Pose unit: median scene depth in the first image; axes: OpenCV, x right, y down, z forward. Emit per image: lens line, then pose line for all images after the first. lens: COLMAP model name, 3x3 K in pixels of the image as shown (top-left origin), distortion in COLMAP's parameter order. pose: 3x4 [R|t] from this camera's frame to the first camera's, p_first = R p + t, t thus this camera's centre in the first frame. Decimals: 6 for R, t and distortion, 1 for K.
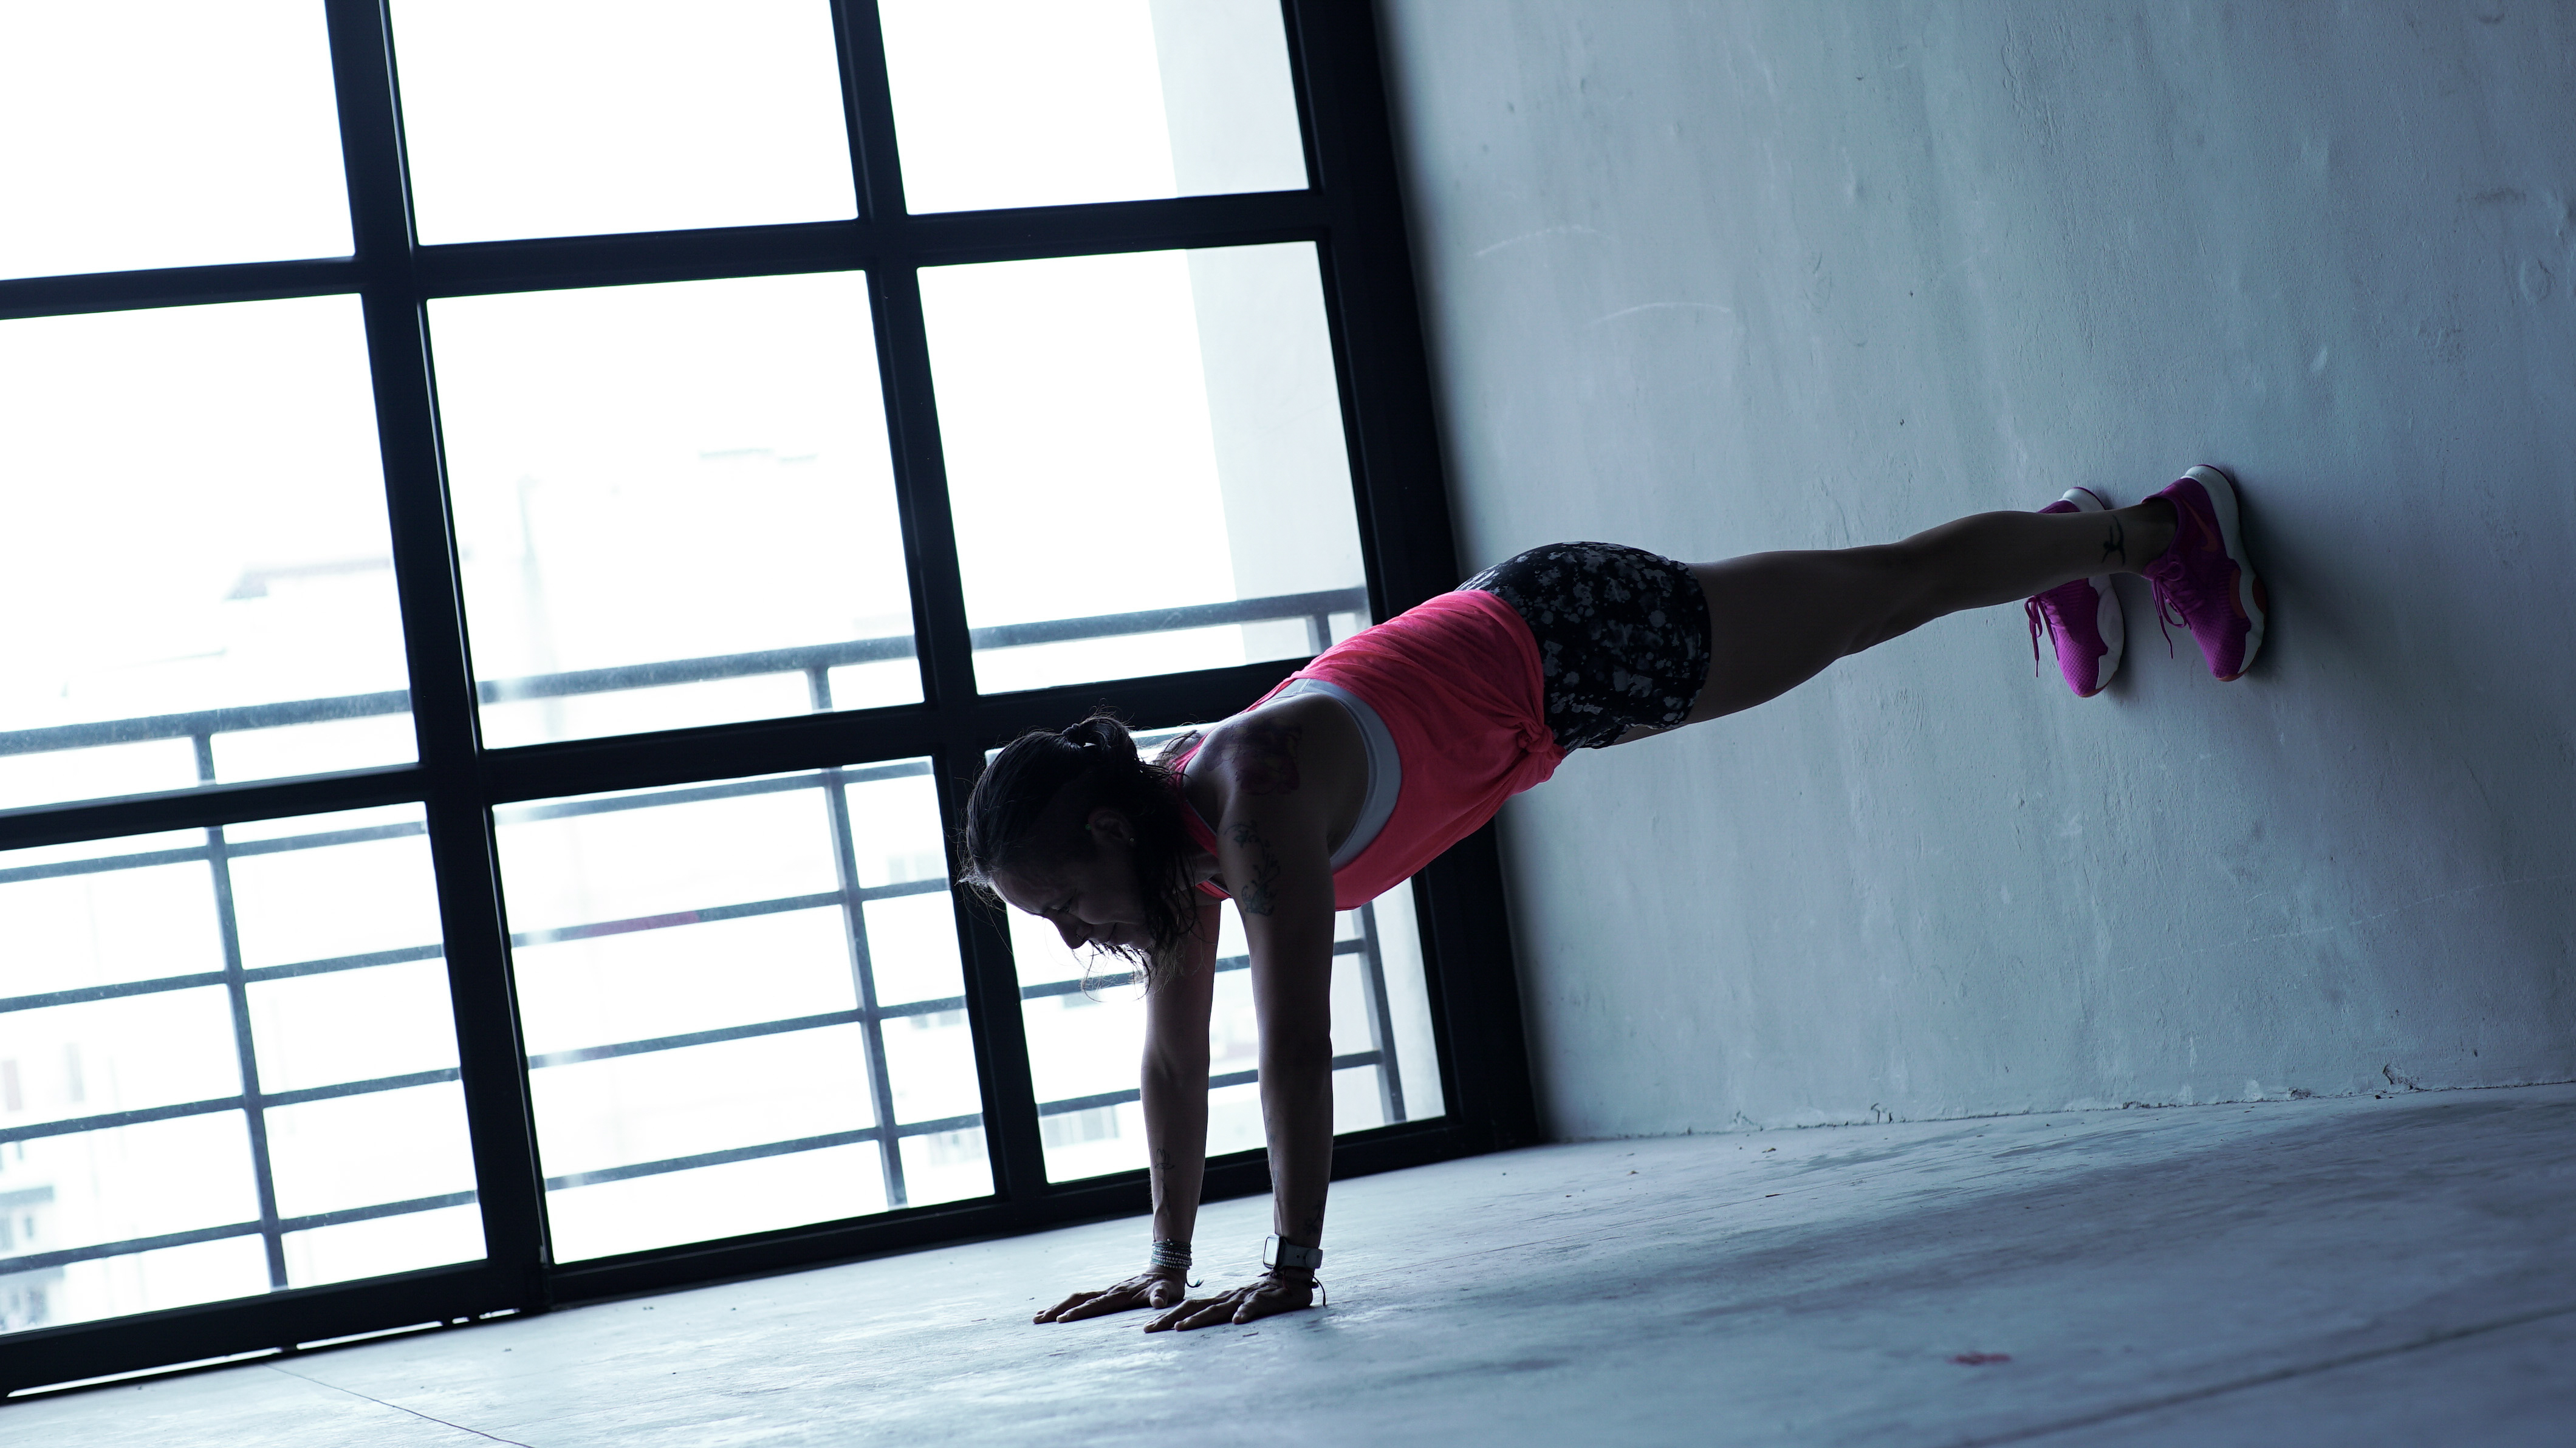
lens RADIAL K [[3750.9, 0, 1288.0], [0, 3750.9, 724.0], [0, 0, 1]] dist [-0.192927, 0.433783]
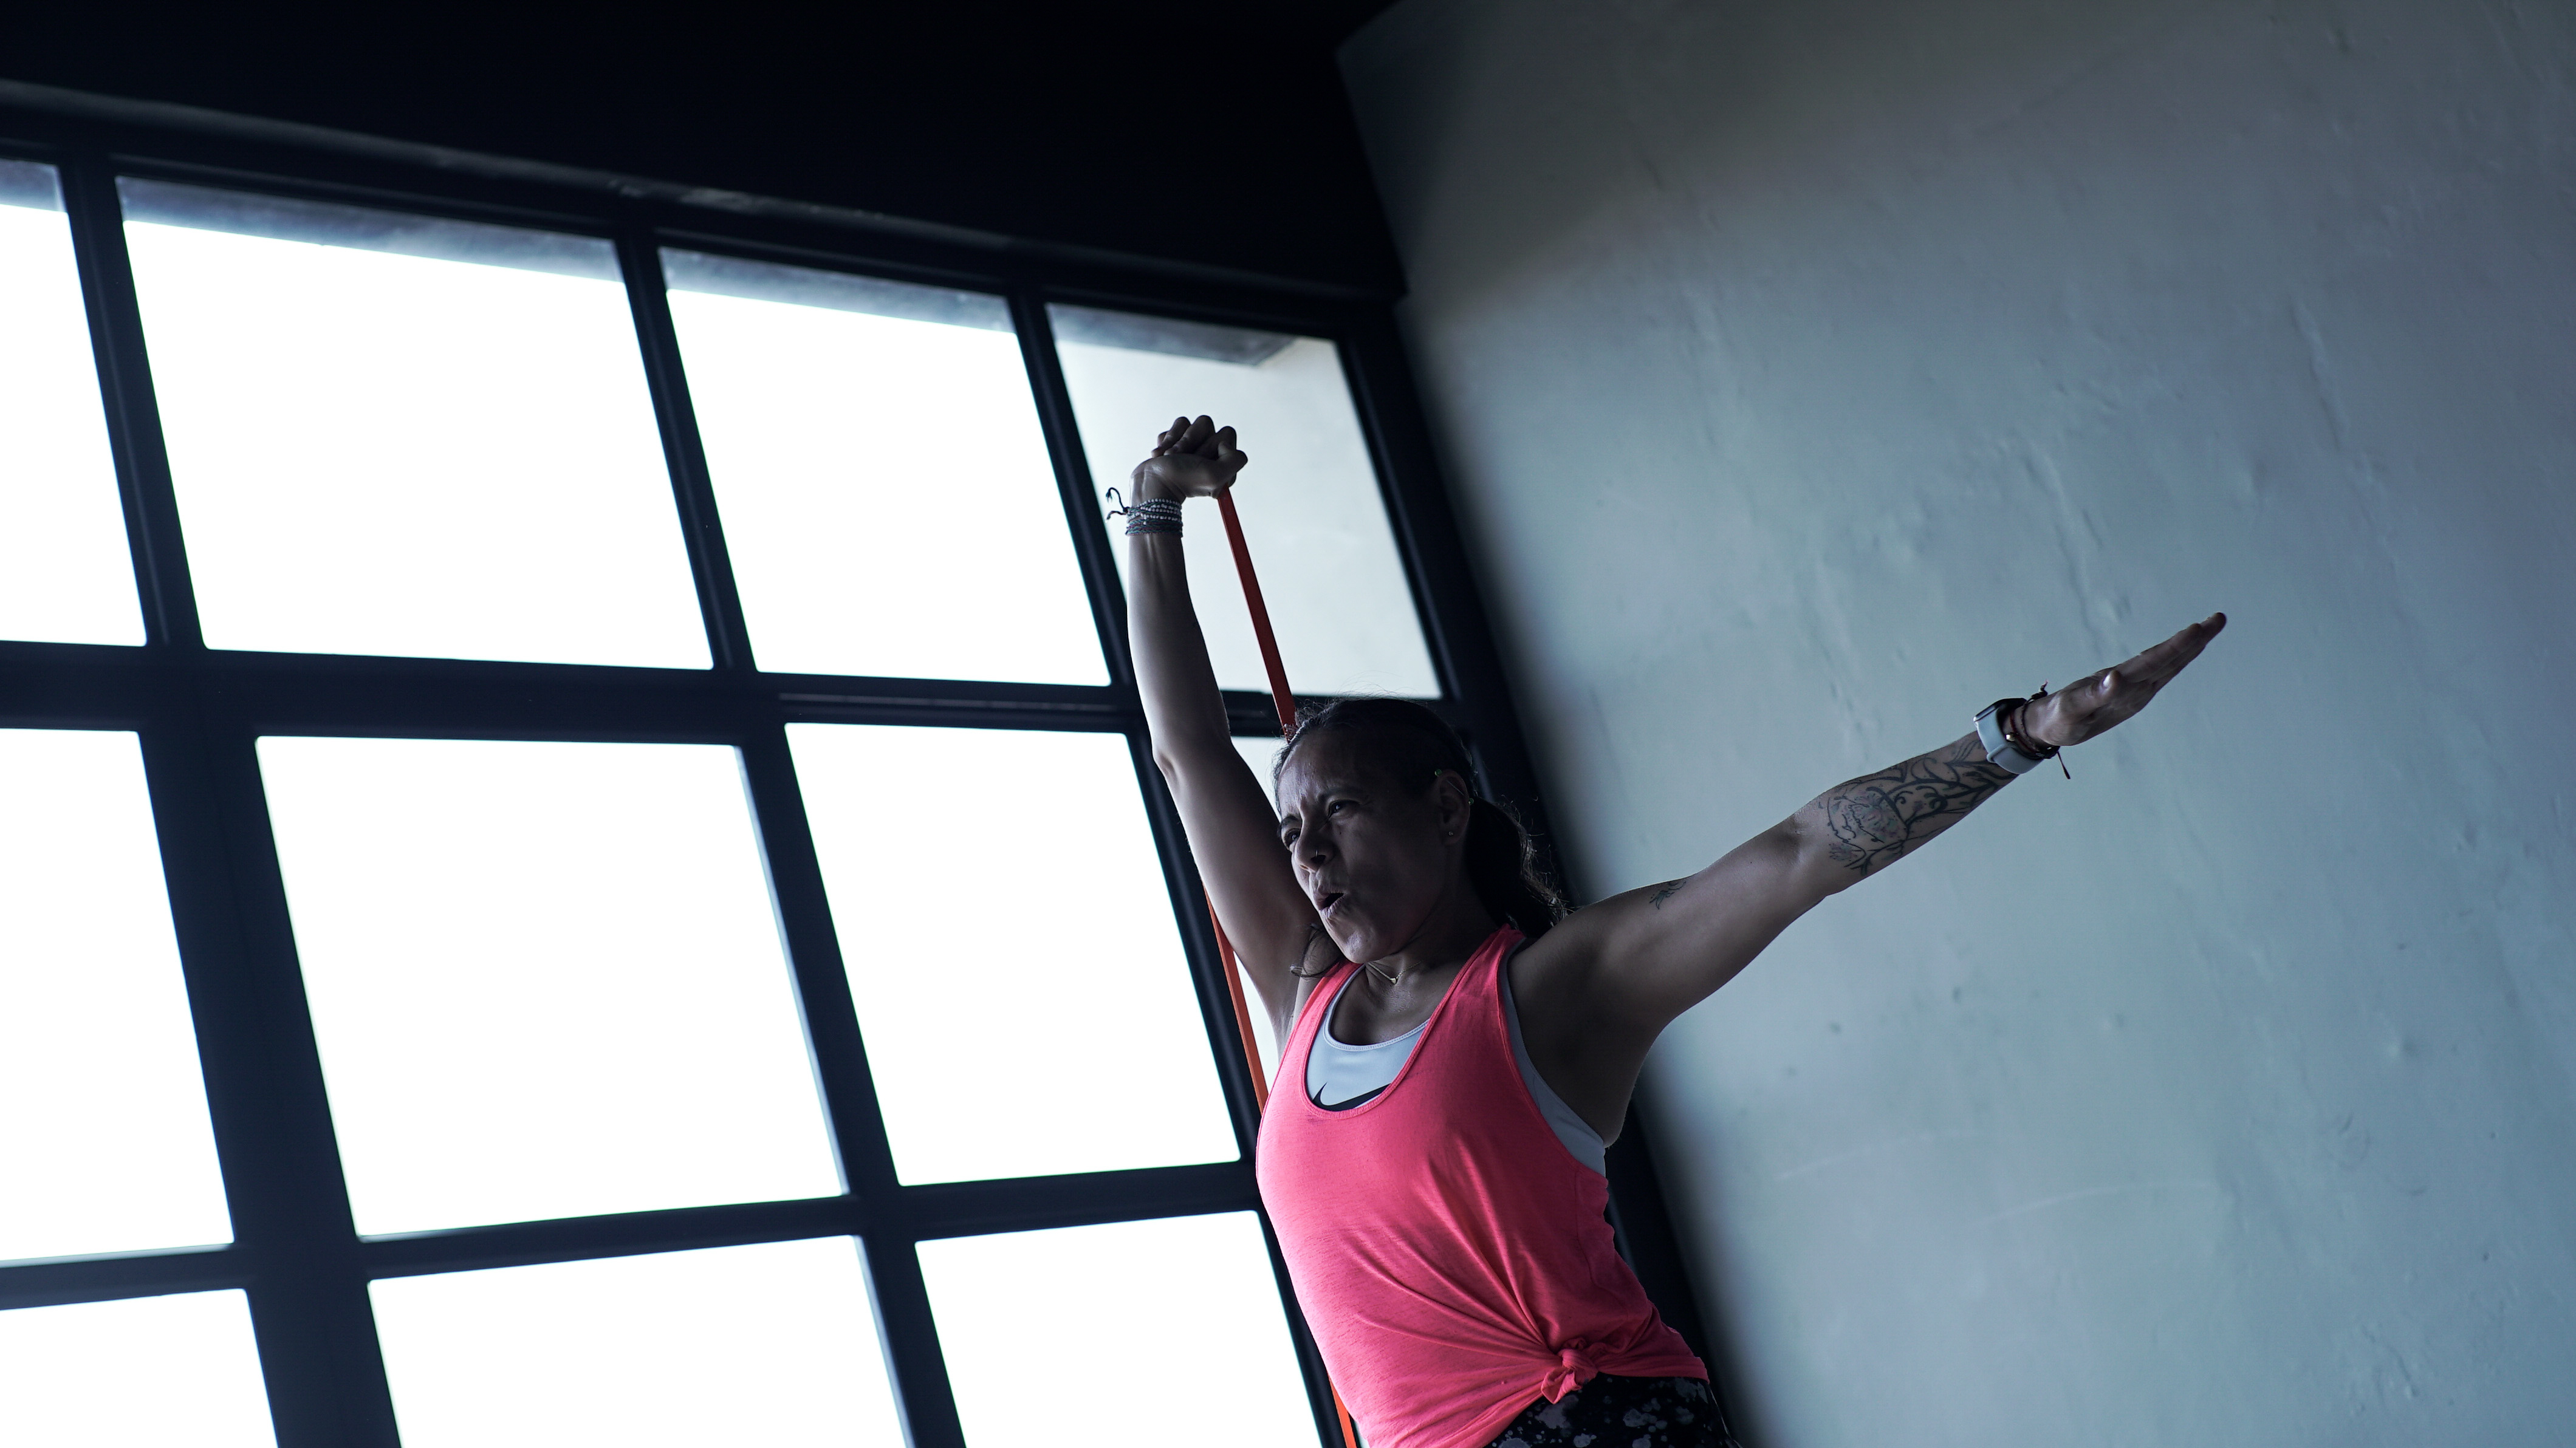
lens RADIAL K [[3750.9, 0, 1288.0], [0, 3750.9, 724.0], [0, 0, 1]] dist [-0.192927, 0.433783]
pose [[0.926839, 0.009381, 0.375342, -0.533121], [0.105412, 0.952979, -0.284112, 0.036684], [-0.360358, 0.302891, 0.882269, 0.132165]]
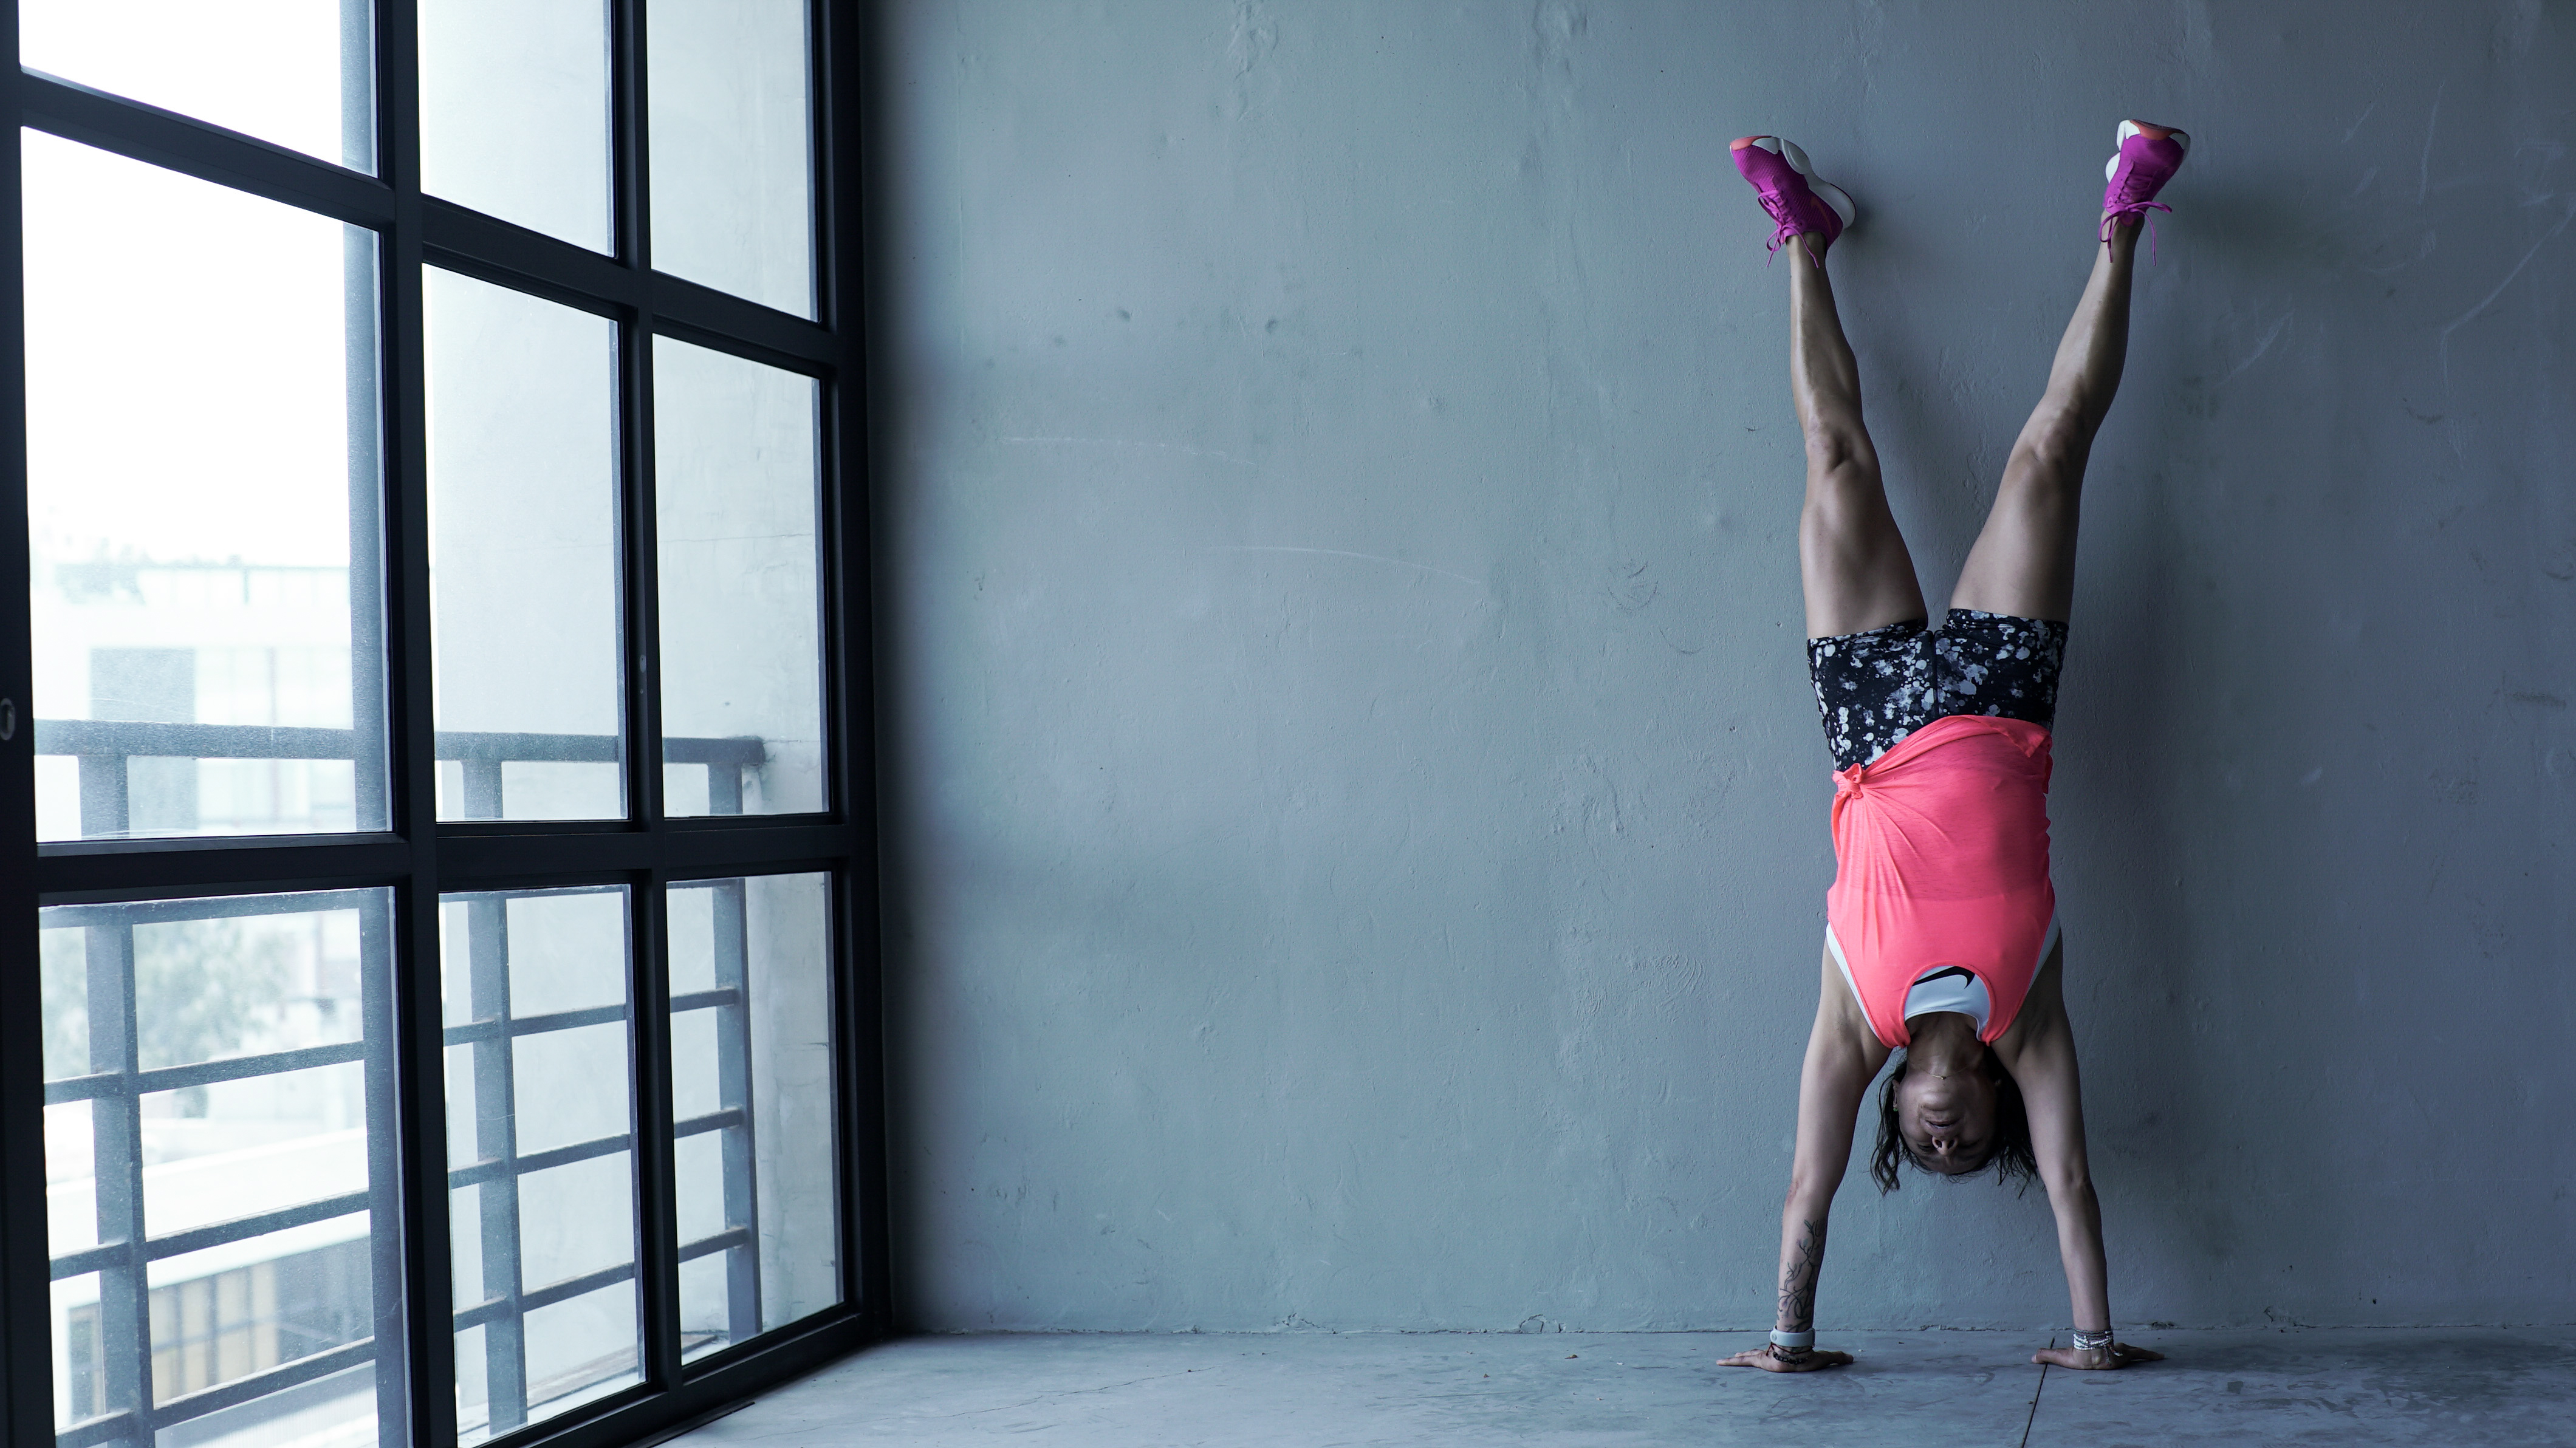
lens RADIAL K [[3746.5, 0, 1357.0], [0, 3746.5, 722.9], [0, 0, 1]] dist [-0.188216, 0.583602]
pose [[0.580594, 0.147033, 0.800807, -0.796391], [-0.113915, 0.988554, -0.098915, 0.043293], [-0.806185, -0.033794, 0.590698, 0.390279]]
